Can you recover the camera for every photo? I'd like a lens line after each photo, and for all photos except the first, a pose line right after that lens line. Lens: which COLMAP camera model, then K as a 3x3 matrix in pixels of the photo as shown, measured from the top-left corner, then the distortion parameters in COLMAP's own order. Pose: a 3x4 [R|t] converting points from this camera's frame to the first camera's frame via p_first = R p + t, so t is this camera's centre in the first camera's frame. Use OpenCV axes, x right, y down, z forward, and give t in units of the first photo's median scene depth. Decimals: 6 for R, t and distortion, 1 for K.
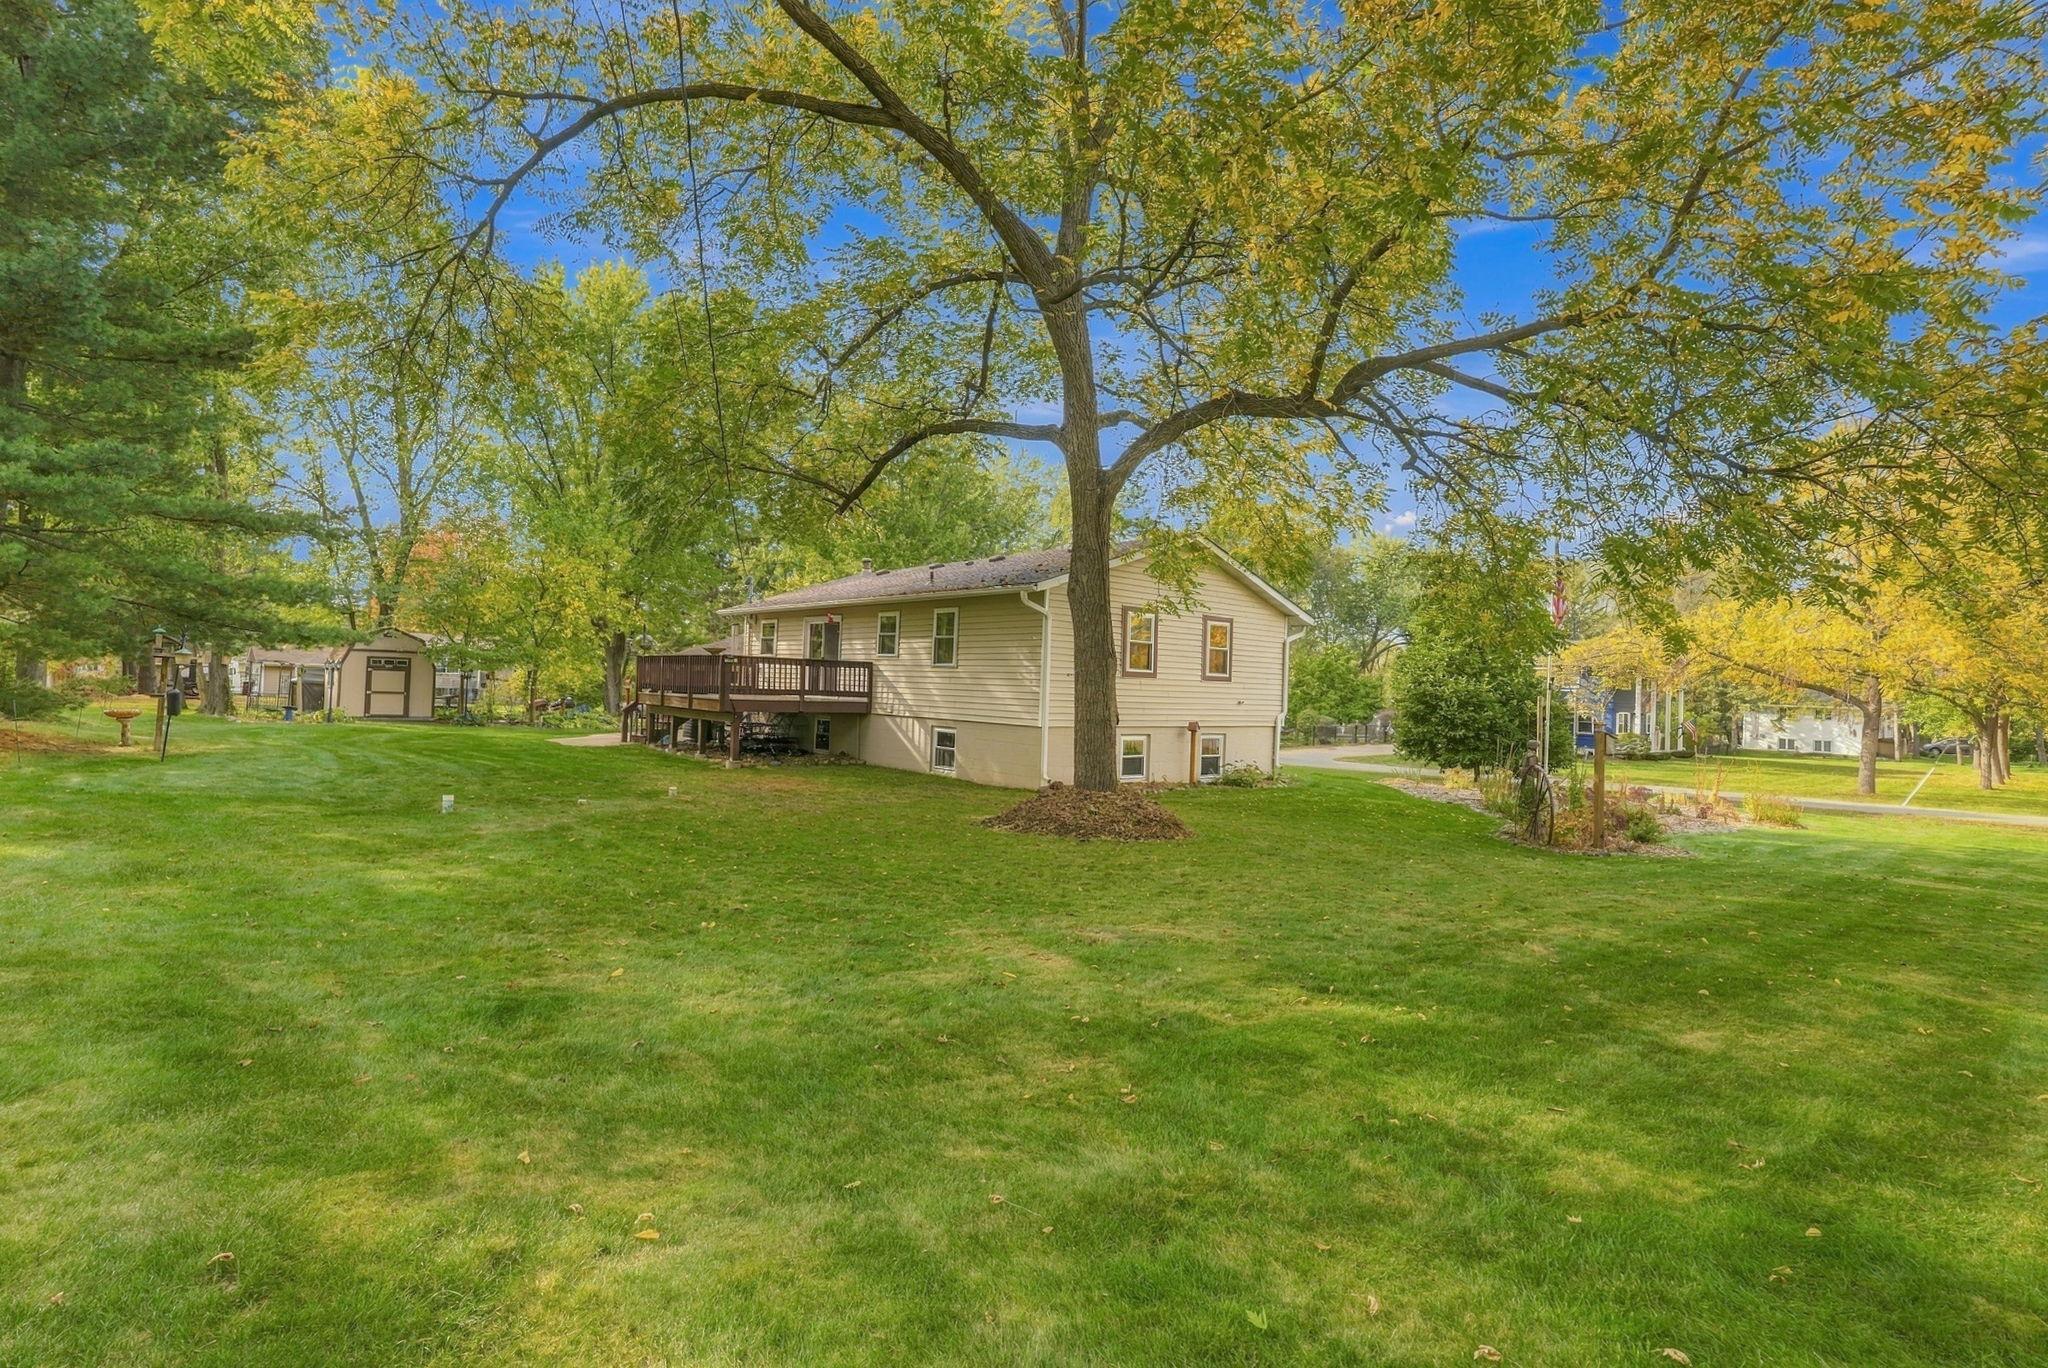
lens RADIAL K [[961.5, 0, 1024.0], [0, 961.5, 684.0], [0, 0, 1]] dist [-0.001028, 0.000776]
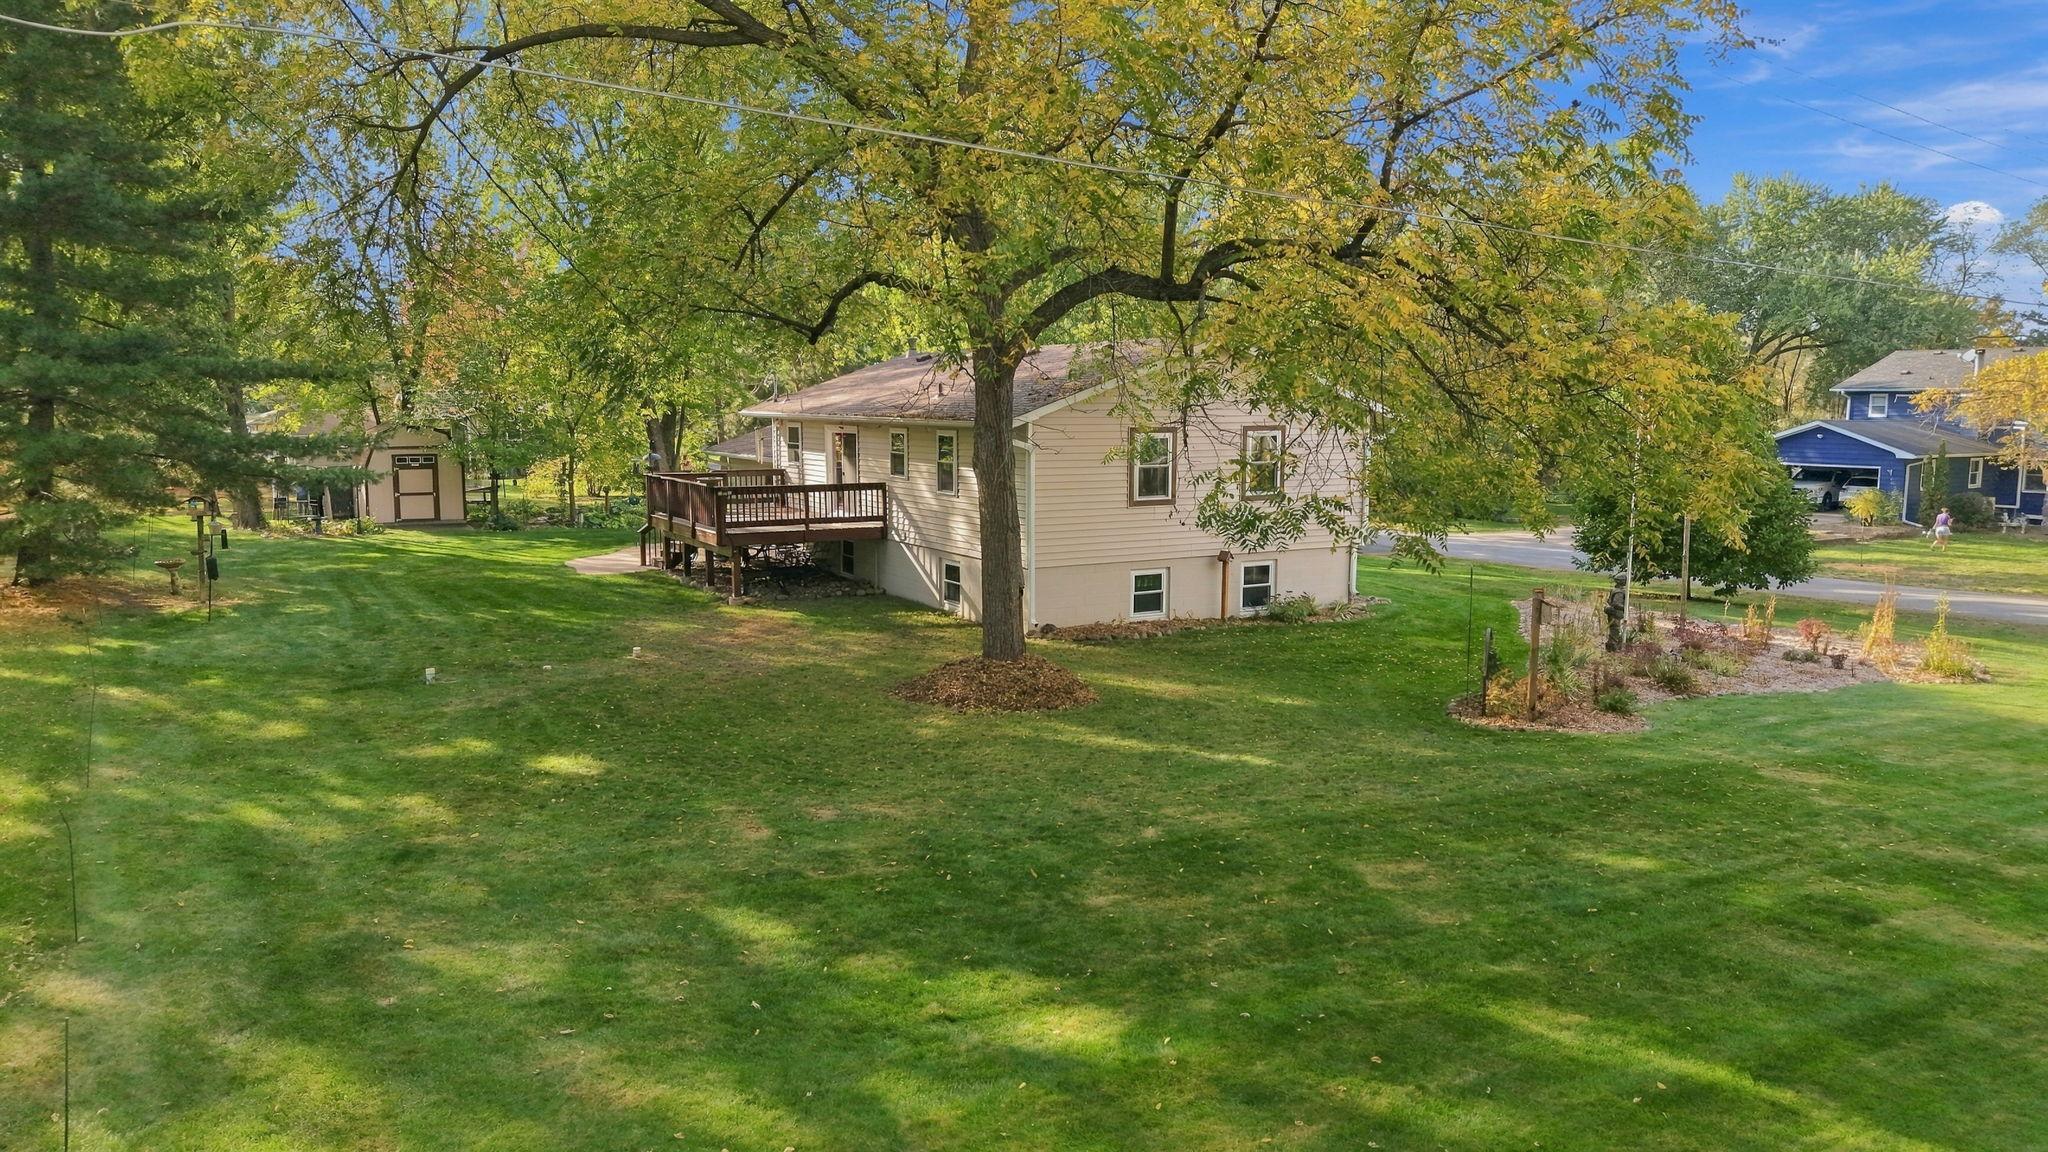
lens RADIAL K [[1400.7, 0, 1024.0], [0, 1400.7, 576.0], [0, 0, 1]] dist [0.139336, -0.137917]
pose [[0.978197, 0.000248, -0.207680, 0.260265], [0.028088, 0.990654, 0.133479, -0.114352], [0.205772, -0.136402, 0.969047, -0.292131]]
